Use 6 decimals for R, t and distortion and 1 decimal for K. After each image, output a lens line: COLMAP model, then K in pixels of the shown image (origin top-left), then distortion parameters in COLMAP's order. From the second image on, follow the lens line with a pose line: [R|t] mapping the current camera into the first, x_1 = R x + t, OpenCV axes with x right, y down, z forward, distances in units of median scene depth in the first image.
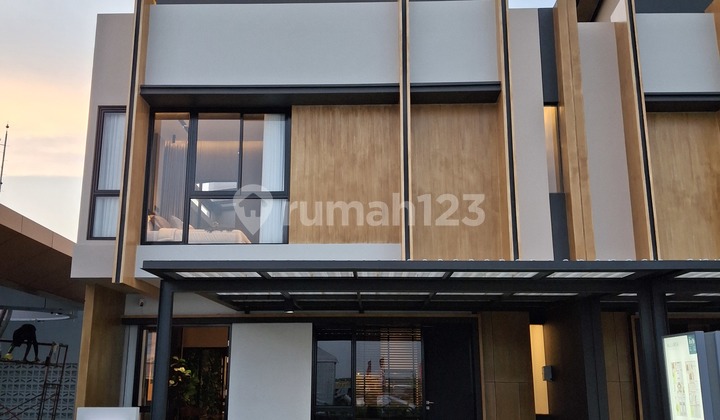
lens RADIAL K [[705.1, 0, 360.0], [0, 705.1, 210.0], [0, 0, 1]] dist [0.226169, -0.616266]
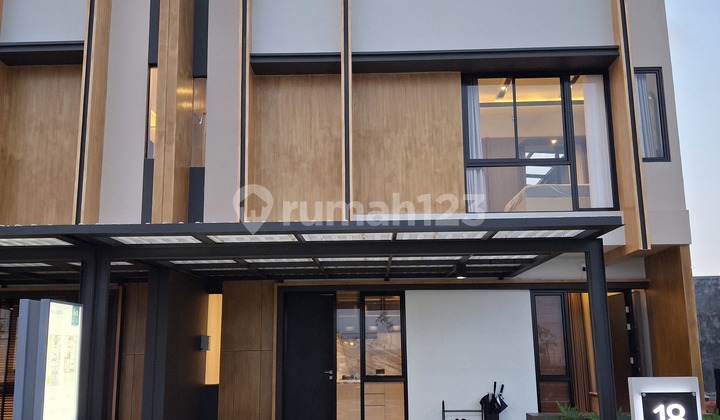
lens RADIAL K [[705.1, 0, 360.0], [0, 705.1, 210.0], [0, 0, 1]] dist [0.226169, -0.616266]
pose [[0.999796, -0.012259, 0.016021, 0.515657], [0.011618, 0.999151, 0.039527, 0.009763], [-0.016492, -0.039333, 0.999090, 0.033731]]
